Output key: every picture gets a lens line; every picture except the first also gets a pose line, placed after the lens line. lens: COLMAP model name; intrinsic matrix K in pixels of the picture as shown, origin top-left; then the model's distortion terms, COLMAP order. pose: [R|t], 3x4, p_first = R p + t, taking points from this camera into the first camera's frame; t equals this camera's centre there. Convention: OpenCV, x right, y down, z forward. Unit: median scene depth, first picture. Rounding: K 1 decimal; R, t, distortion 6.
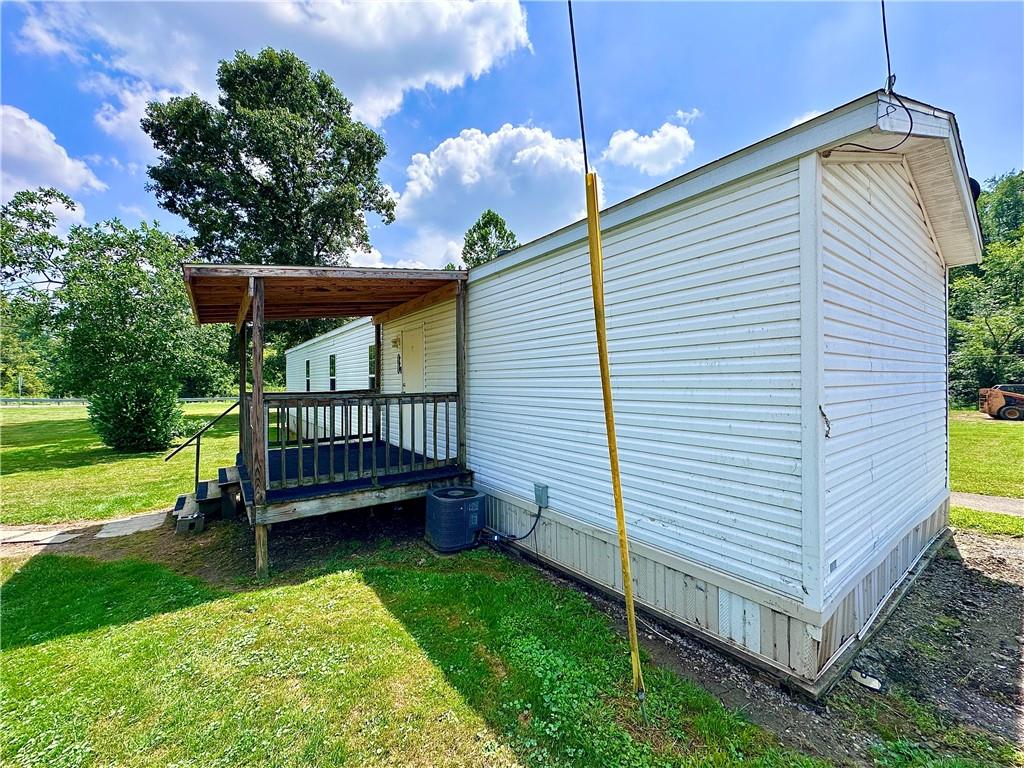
lens RADIAL K [[409.9, 0, 516.6], [0, 409.9, 382.8], [0, 0, 1]] dist [-0.000819, -0.000228]
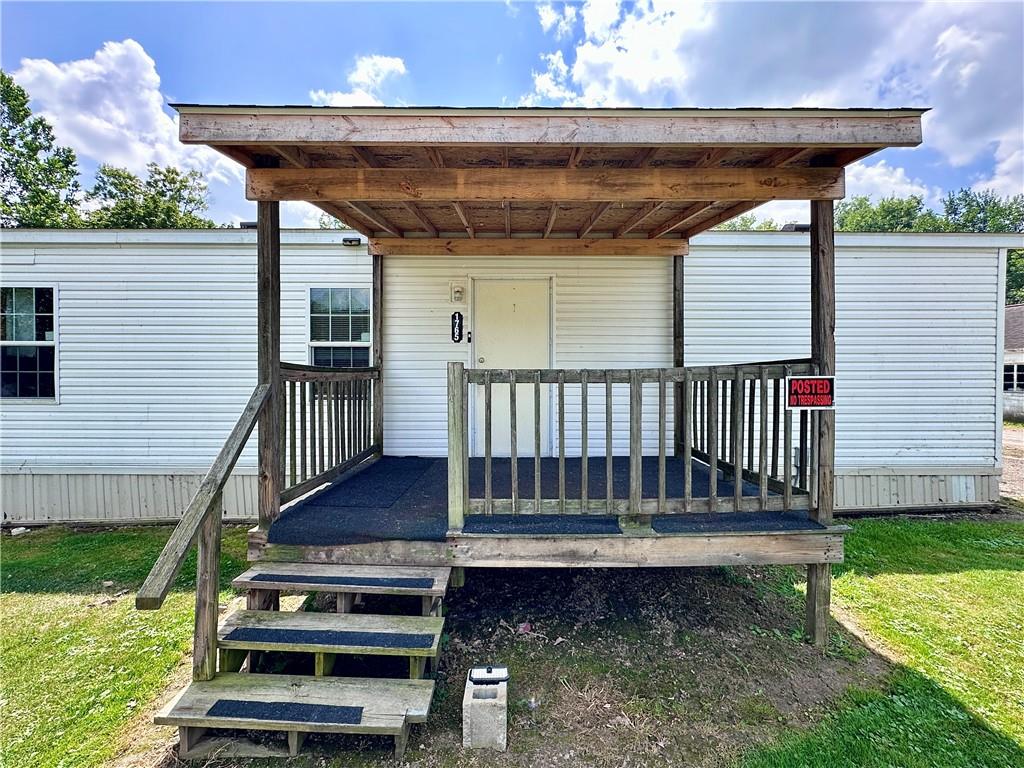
lens RADIAL K [[409.9, 0, 516.6], [0, 409.9, 382.8], [0, 0, 1]] dist [-0.000819, -0.000228]
pose [[0.585865, -0.014647, 0.810276, -0.920563], [-0.005151, 0.999749, 0.021797, 0.034362], [-0.810392, -0.016944, 0.585642, 0.683213]]
